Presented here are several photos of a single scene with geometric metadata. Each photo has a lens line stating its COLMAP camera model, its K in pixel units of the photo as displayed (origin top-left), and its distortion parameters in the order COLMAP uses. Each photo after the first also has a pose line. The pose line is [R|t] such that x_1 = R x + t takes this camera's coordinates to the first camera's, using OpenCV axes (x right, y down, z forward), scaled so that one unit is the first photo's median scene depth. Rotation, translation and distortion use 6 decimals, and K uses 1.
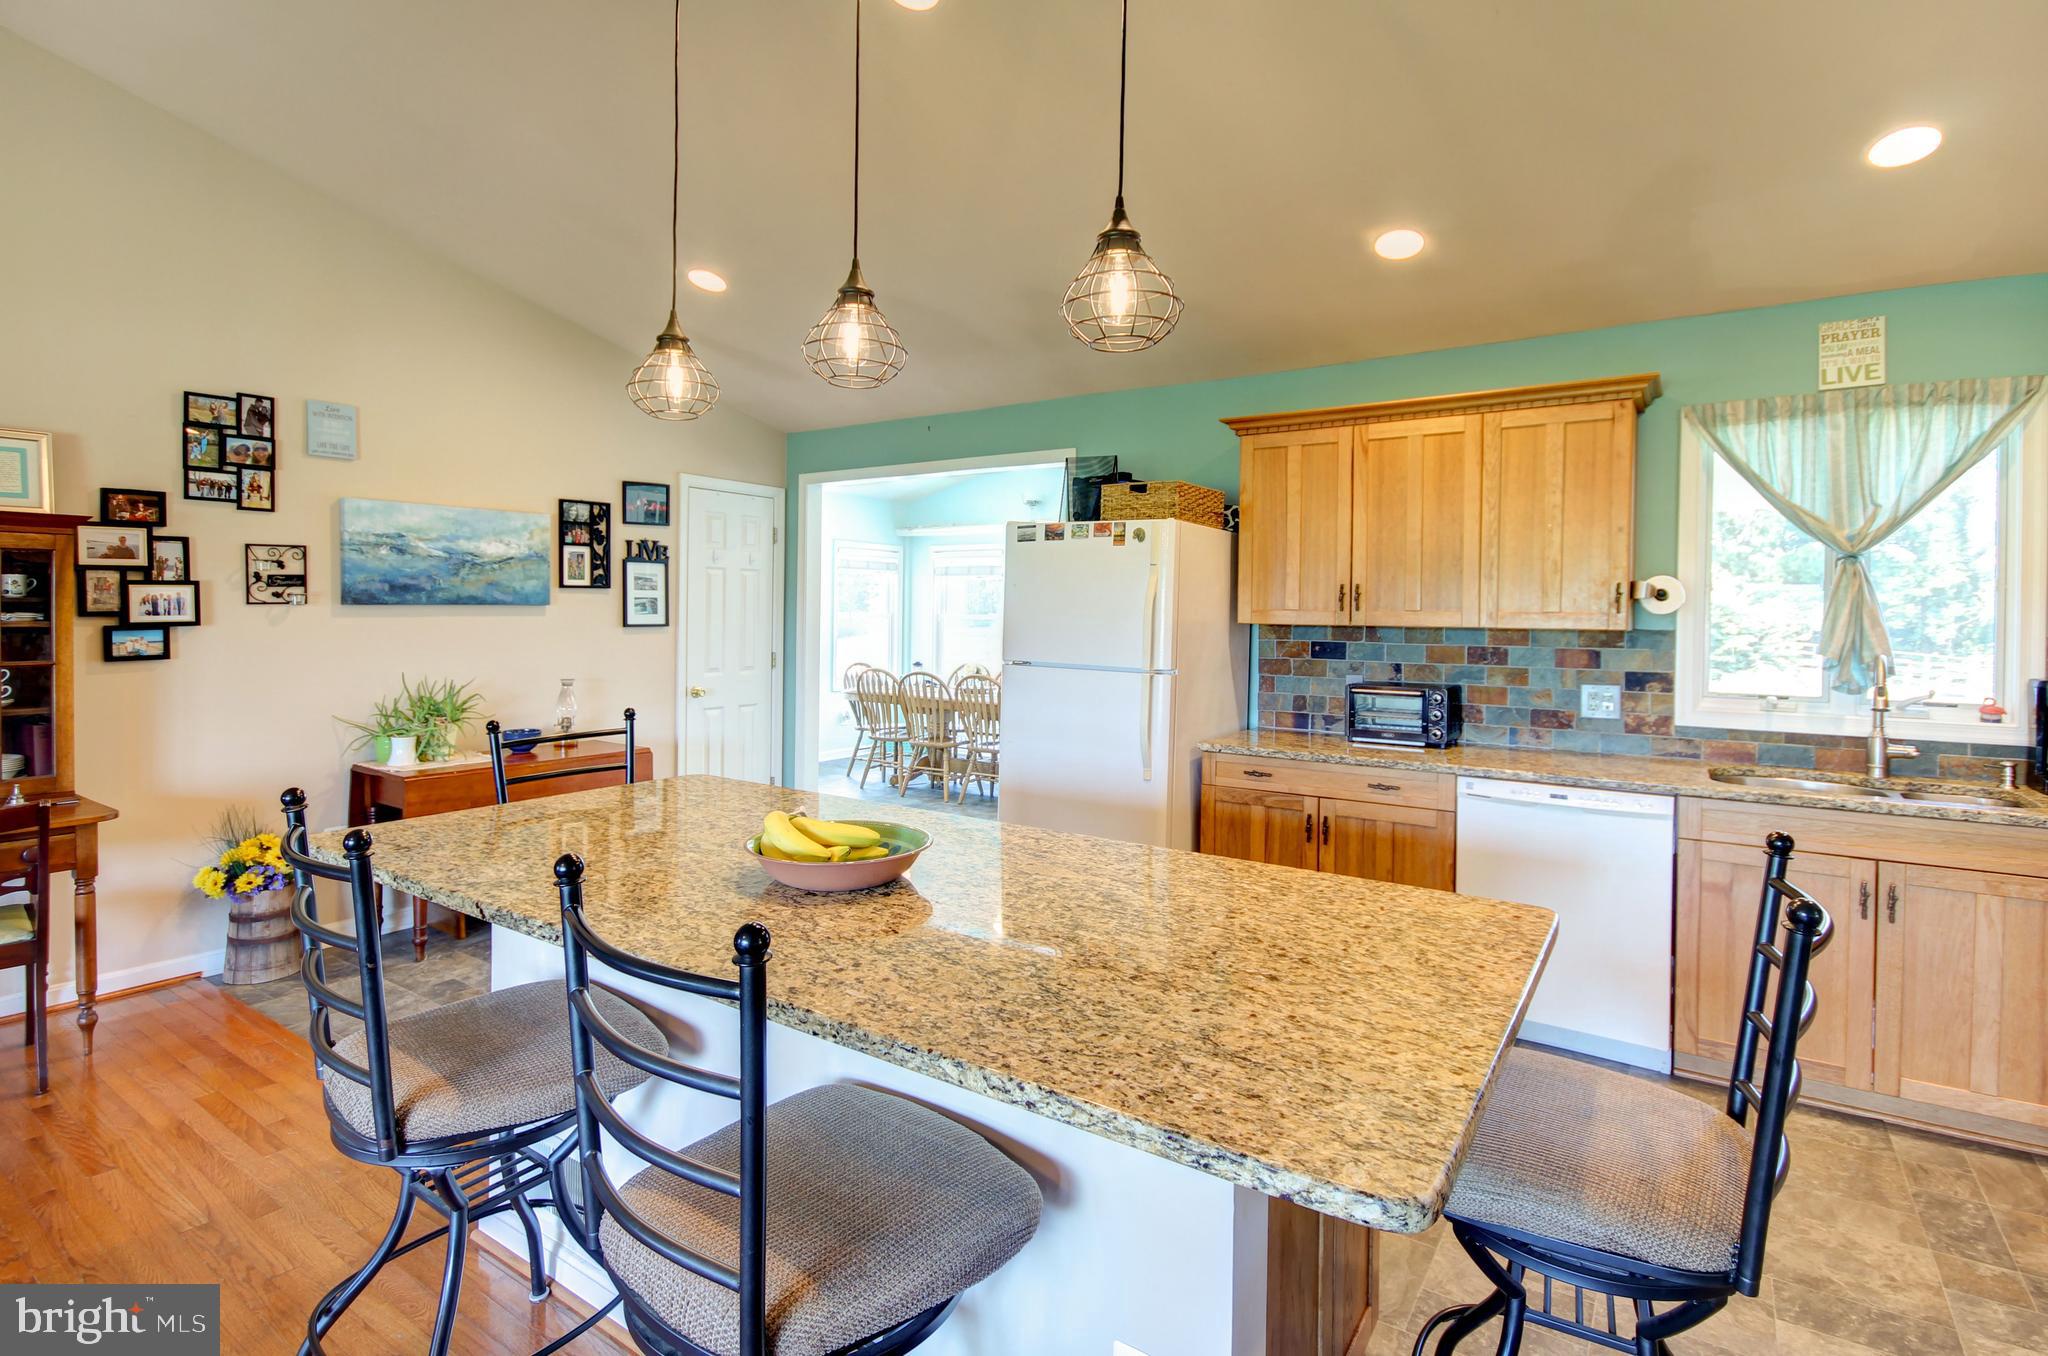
lens RADIAL K [[989.1, 0, 1027.8], [0, 989.1, 622.2], [0, 0, 1]] dist [0.009910, -0.010689]
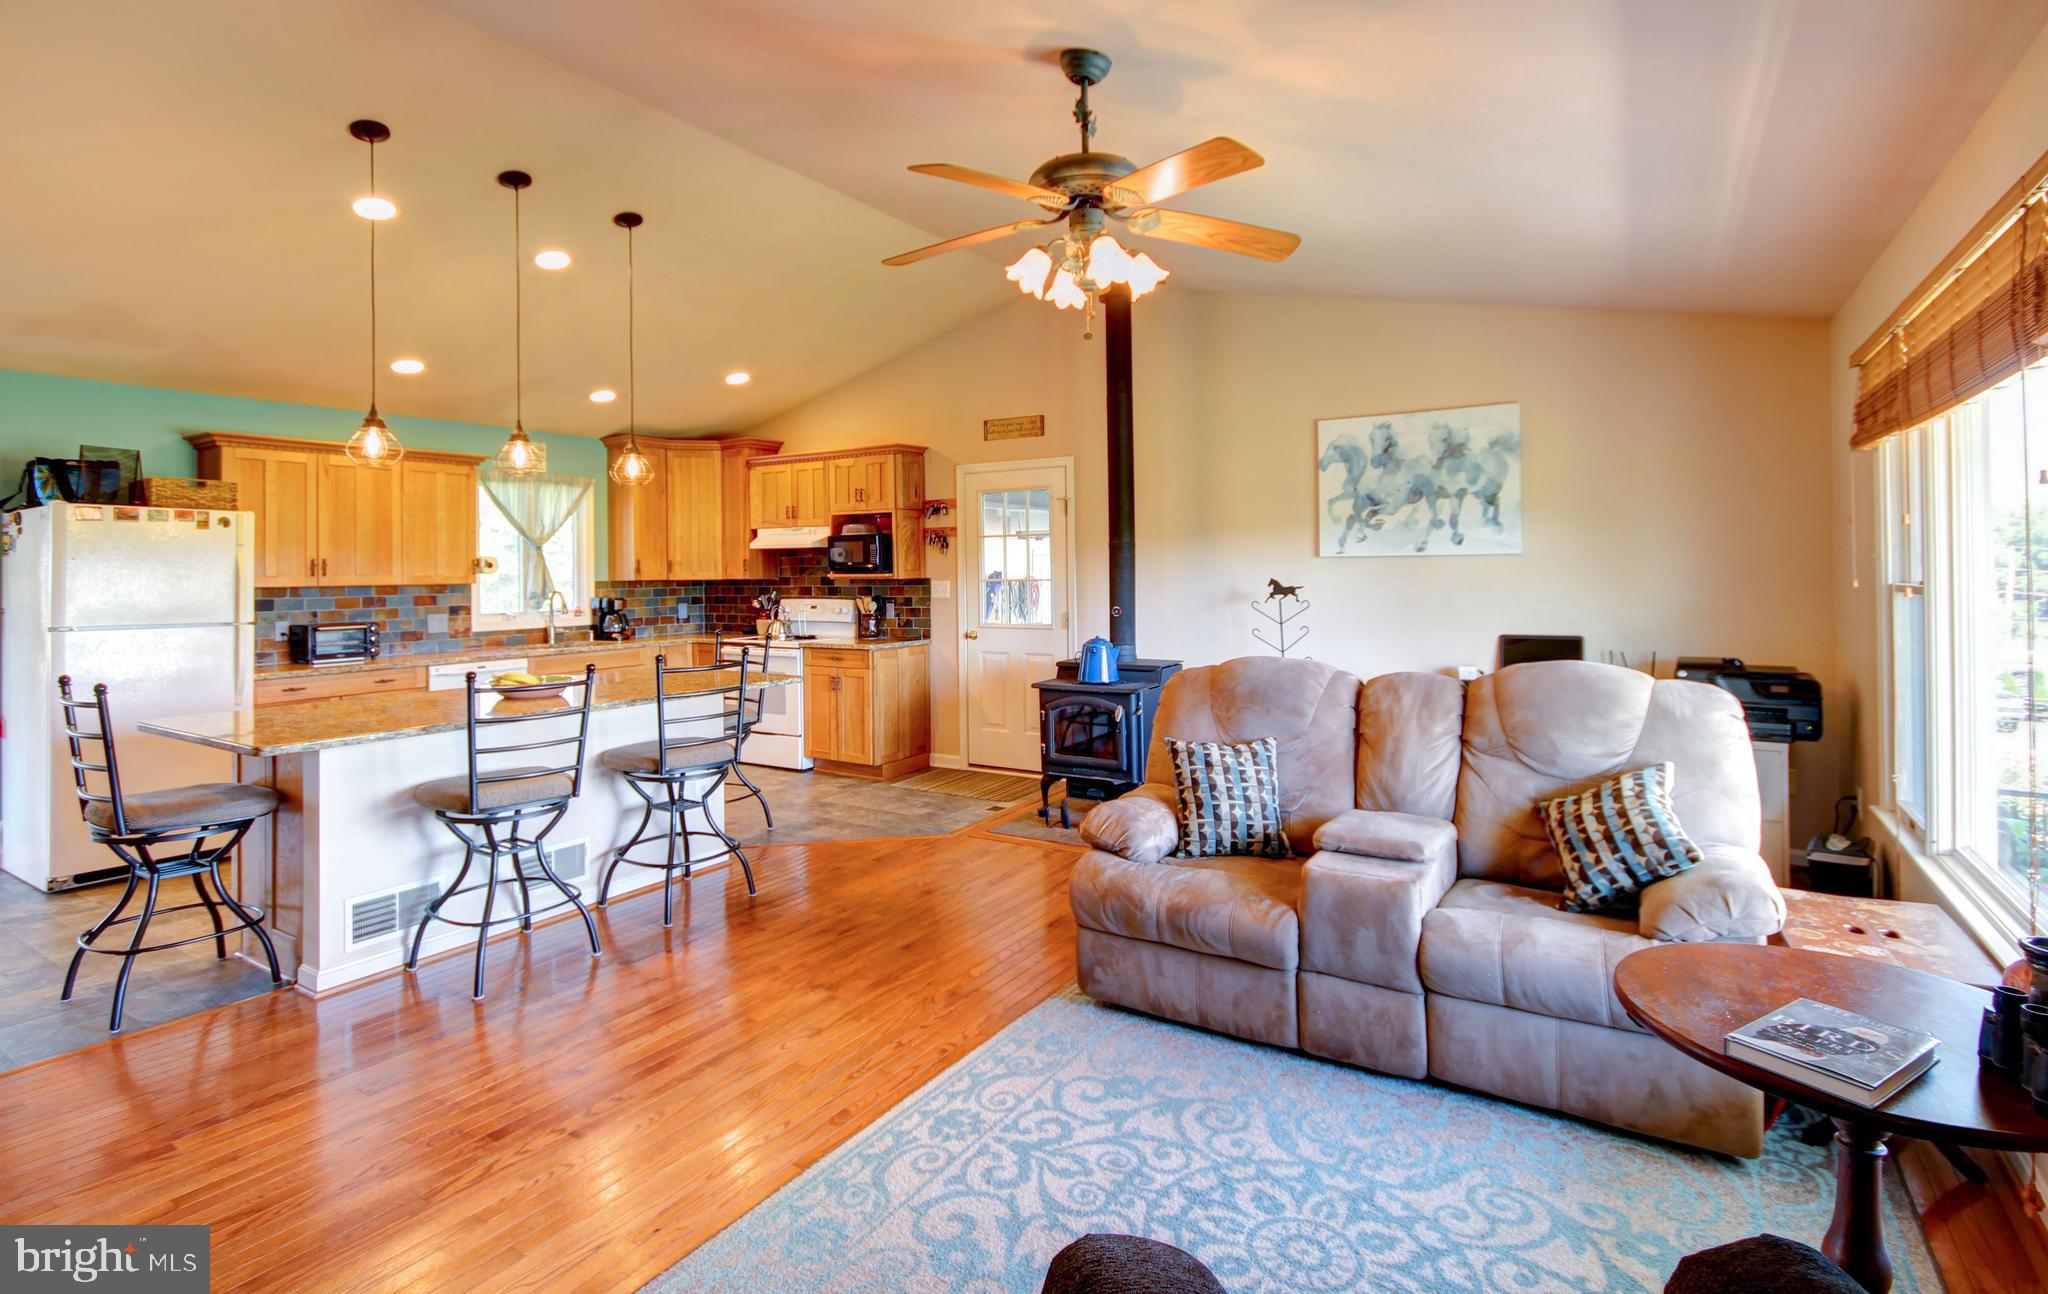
lens RADIAL K [[983.5, 0, 1025.4], [0, 983.5, 565.1], [0, 0, 1]] dist [-0.001771, -0.000958]
pose [[-0.030680, -0.006103, 0.999511, -1.355920], [0.021522, 0.999745, 0.006765, -0.017433], [-0.999298, 0.021719, -0.030541, -0.034099]]
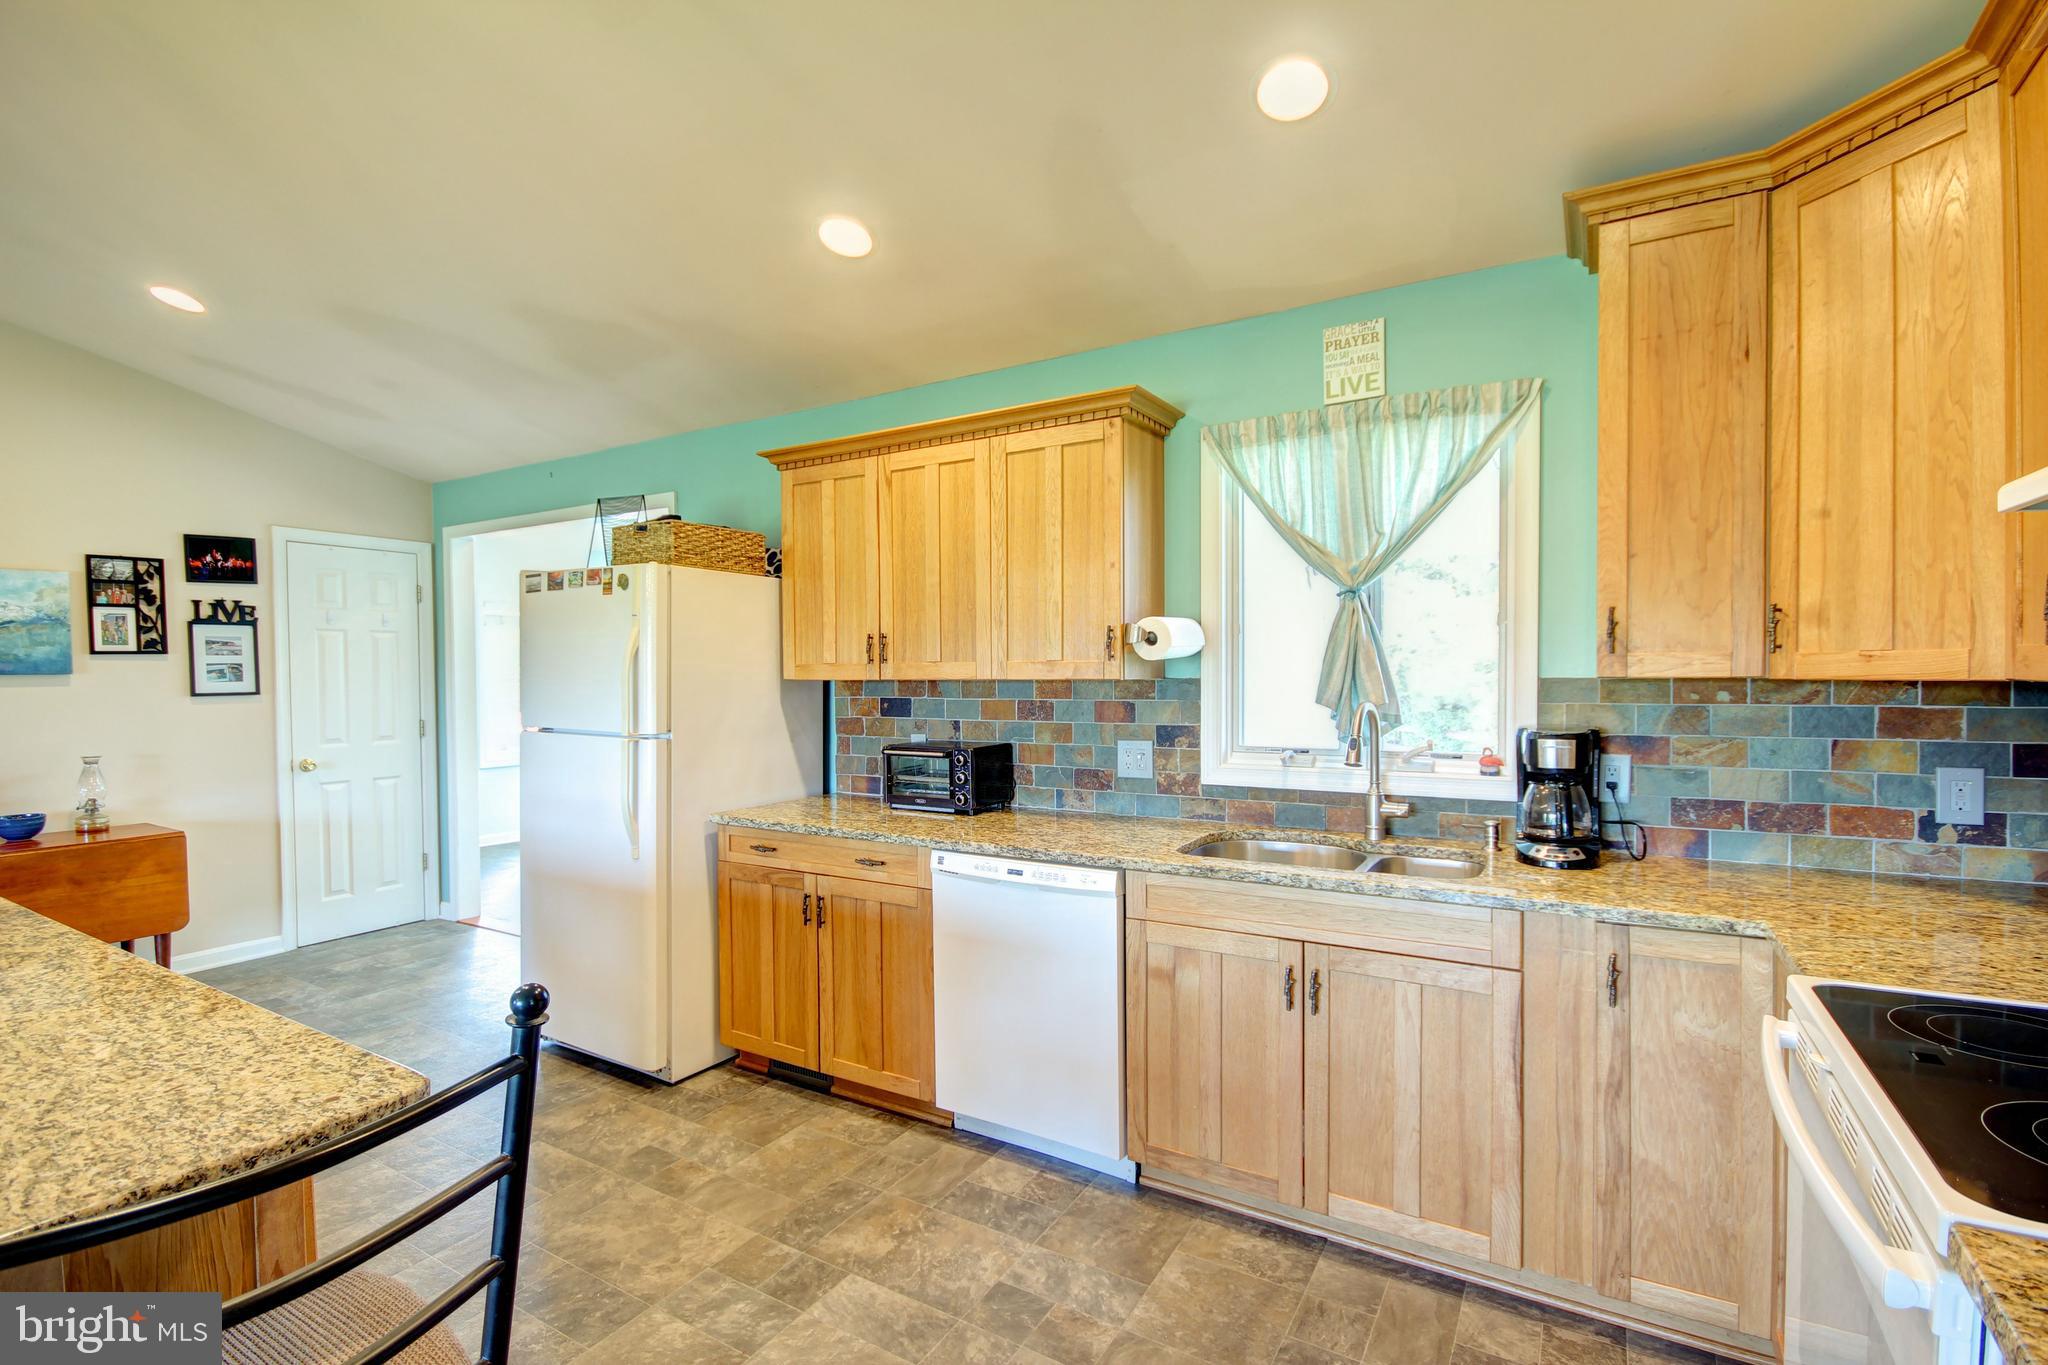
lens RADIAL K [[949.5, 0, 1019.4], [0, 949.5, 696.4], [0, 0, 1]] dist [-0.001788, 0.000277]
pose [[0.998711, -0.020228, 0.046560, 0.463564], [0.019439, 0.999661, 0.017344, 0.006619], [-0.046895, -0.016417, 0.998765, 0.153725]]
